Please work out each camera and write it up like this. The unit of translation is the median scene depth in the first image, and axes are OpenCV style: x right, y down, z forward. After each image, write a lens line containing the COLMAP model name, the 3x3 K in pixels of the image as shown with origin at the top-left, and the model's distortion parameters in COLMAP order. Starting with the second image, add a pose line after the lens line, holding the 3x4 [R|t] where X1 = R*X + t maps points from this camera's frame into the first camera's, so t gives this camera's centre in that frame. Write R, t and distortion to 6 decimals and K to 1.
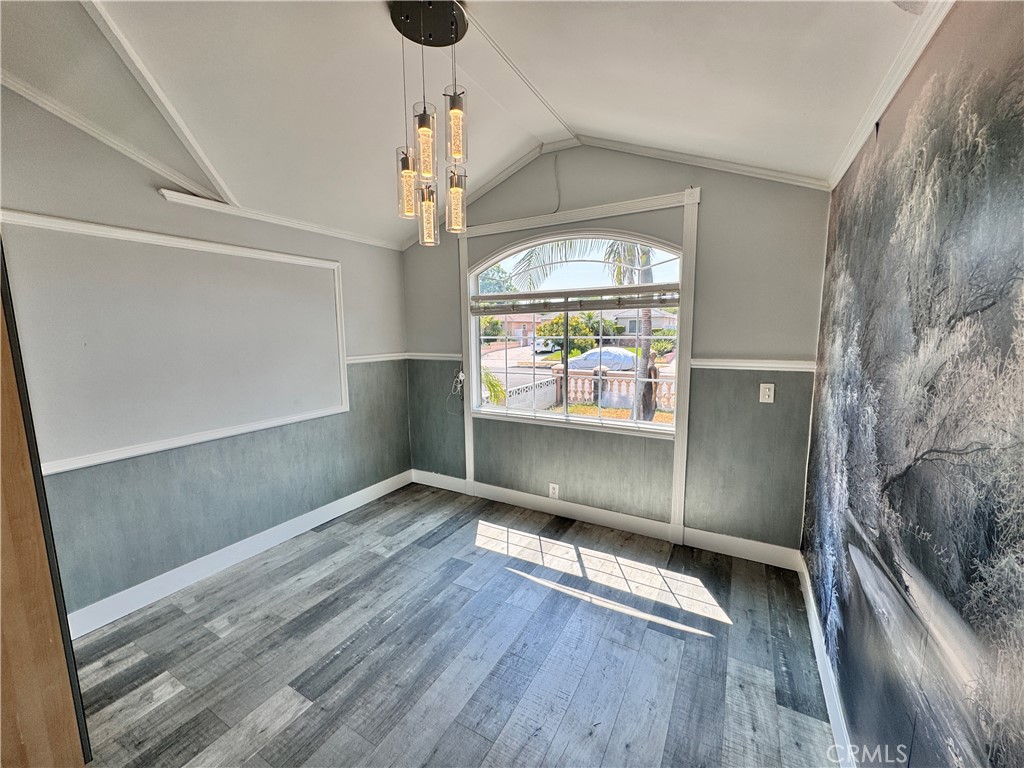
lens RADIAL K [[406.0, 0, 512.7], [0, 406.0, 383.0], [0, 0, 1]] dist [-0.002374, 0.000575]
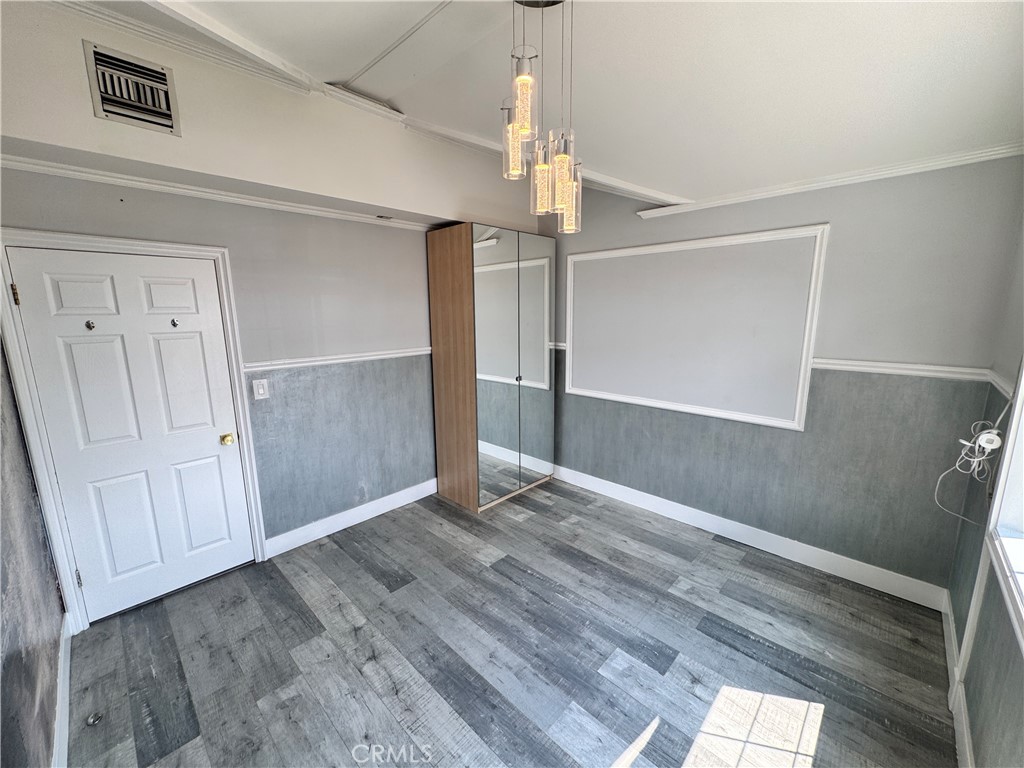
lens RADIAL K [[406.0, 0, 513.3], [0, 406.0, 384.4], [0, 0, 1]] dist [-0.002374, 0.000575]
pose [[-0.241681, 0.189532, -0.951666, 0.578145], [-0.113737, 0.968446, 0.221758, -0.167079], [0.963667, 0.161834, -0.212499, 0.913411]]
